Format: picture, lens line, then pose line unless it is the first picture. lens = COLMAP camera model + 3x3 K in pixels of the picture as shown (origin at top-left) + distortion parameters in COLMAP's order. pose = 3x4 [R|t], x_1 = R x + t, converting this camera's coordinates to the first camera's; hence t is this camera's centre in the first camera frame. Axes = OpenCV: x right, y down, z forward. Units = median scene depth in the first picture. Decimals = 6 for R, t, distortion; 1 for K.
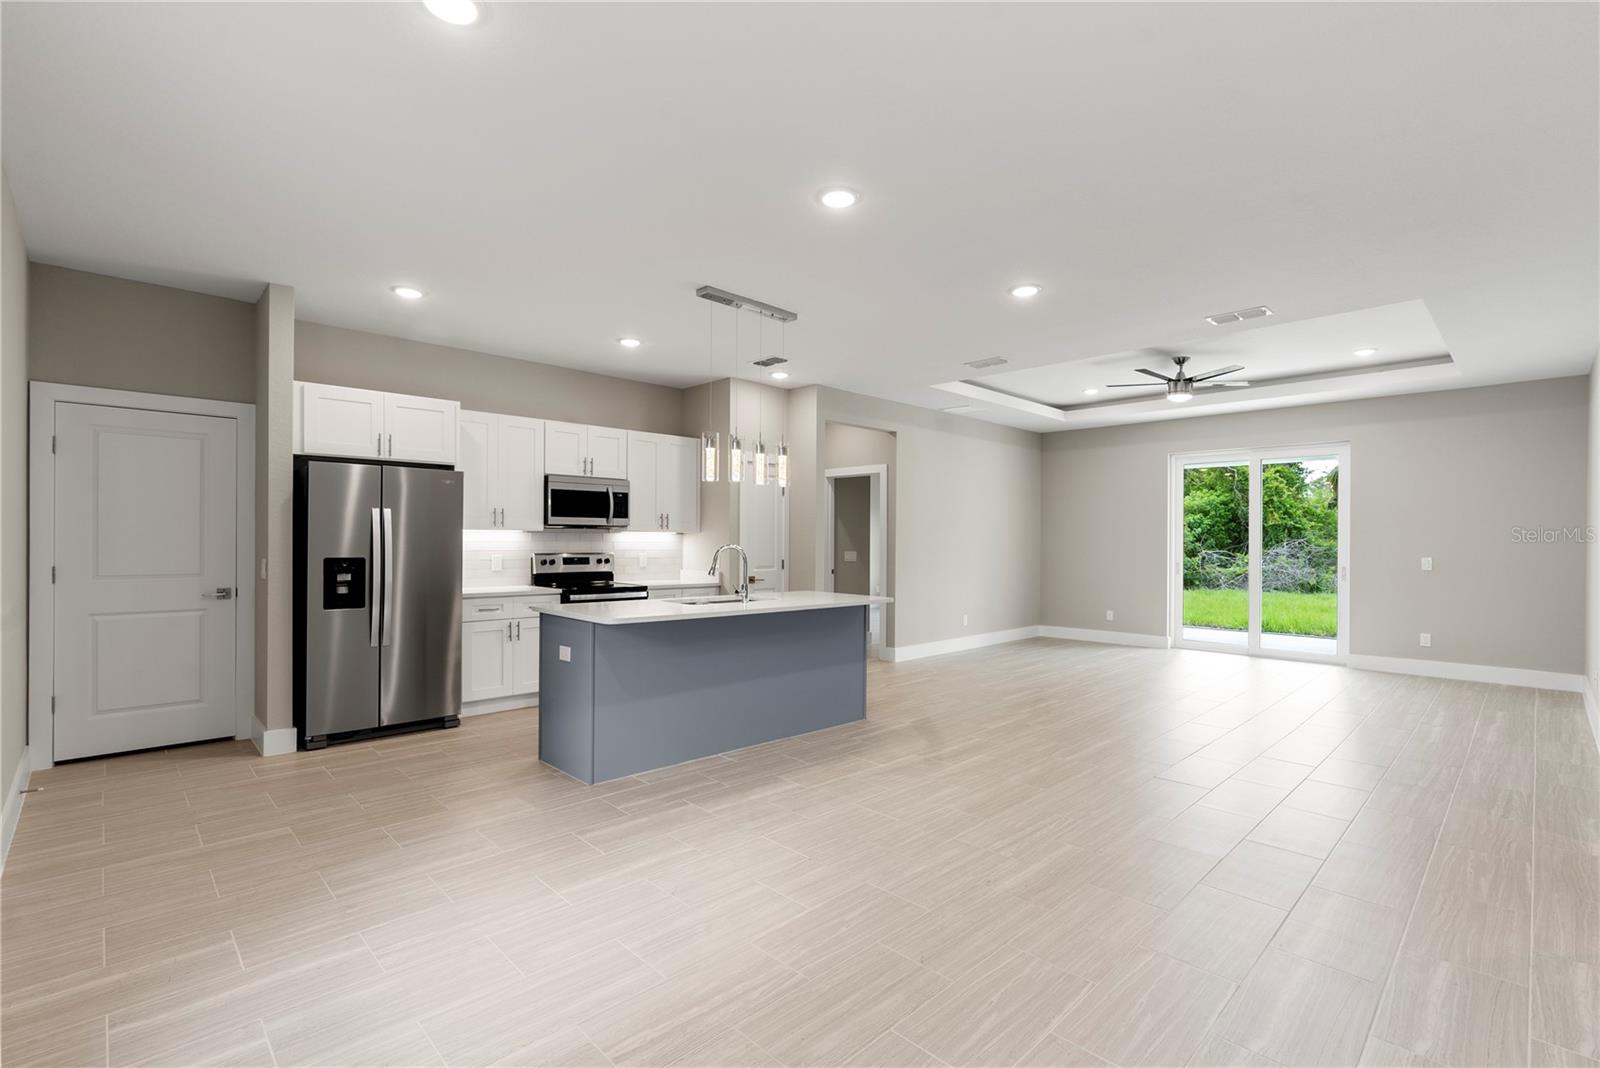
lens RADIAL K [[730.1, 0, 809.7], [0, 730.1, 541.3], [0, 0, 1]] dist [-0.000947, 0.000272]
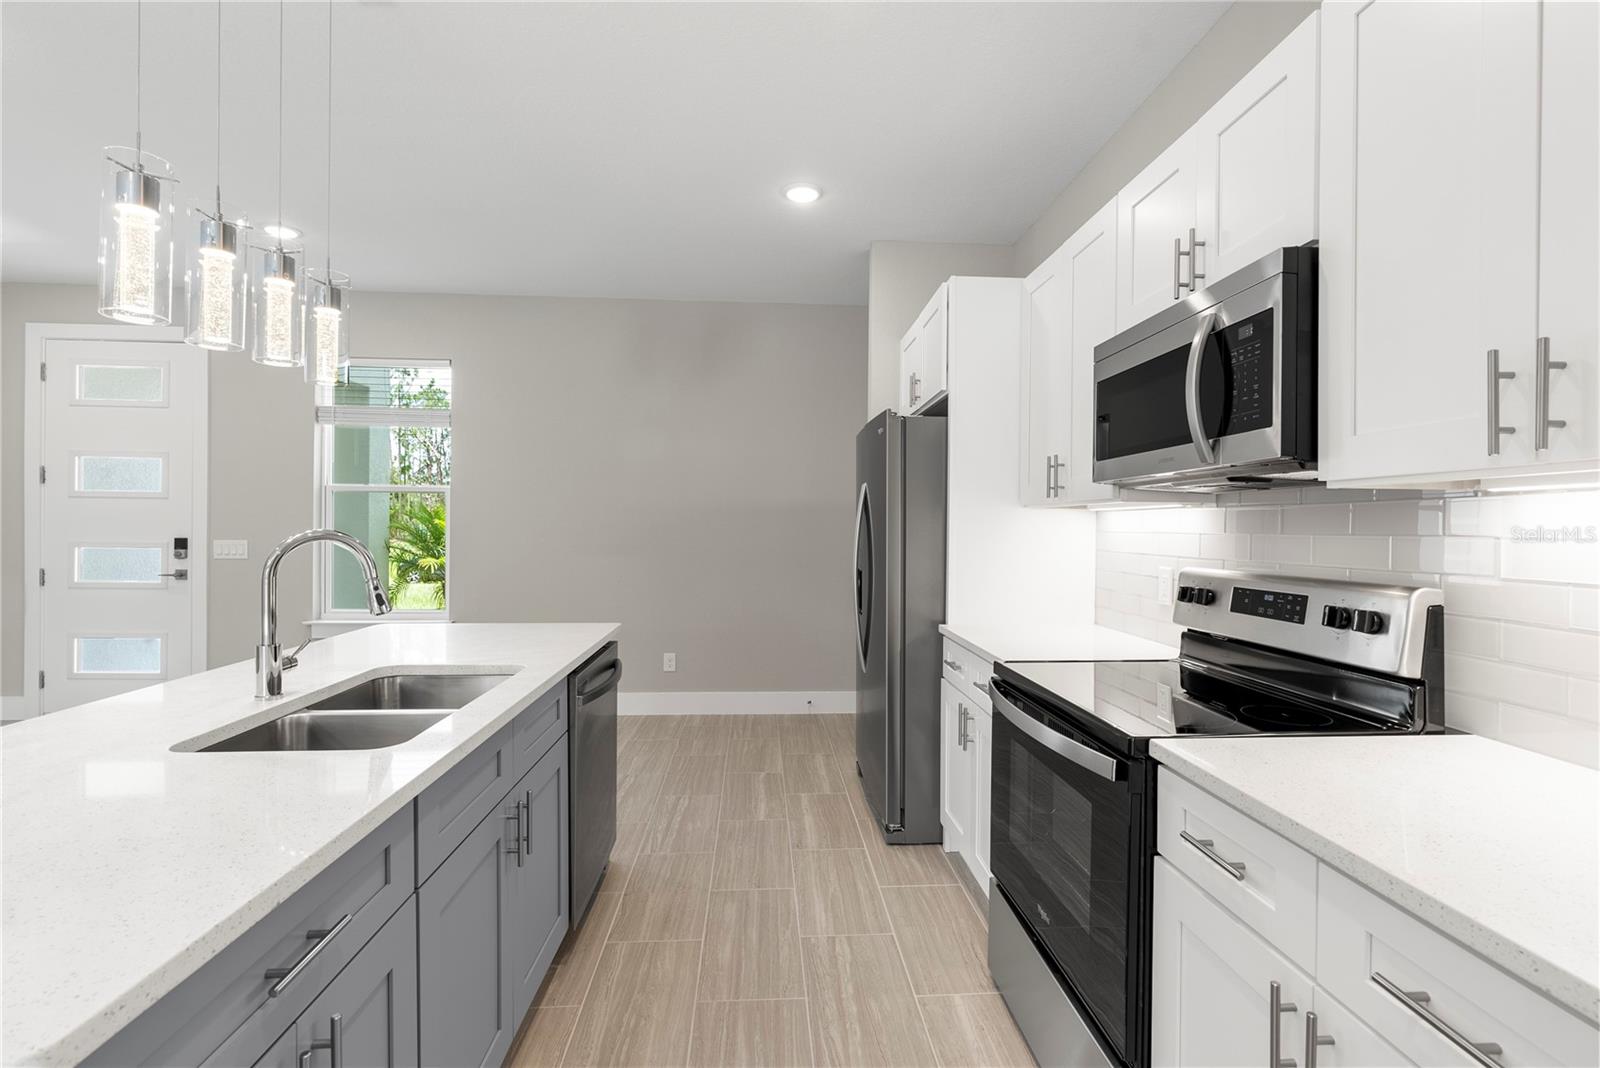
lens RADIAL K [[718.0, 0, 803.9], [0, 718.0, 532.8], [0, 0, 1]] dist [0.000881, 0.000301]
pose [[-0.659405, -0.006324, -0.751762, -0.000776], [-0.012883, 0.999913, 0.002889, 0.001964], [0.751678, 0.011590, -0.659429, 1.268857]]
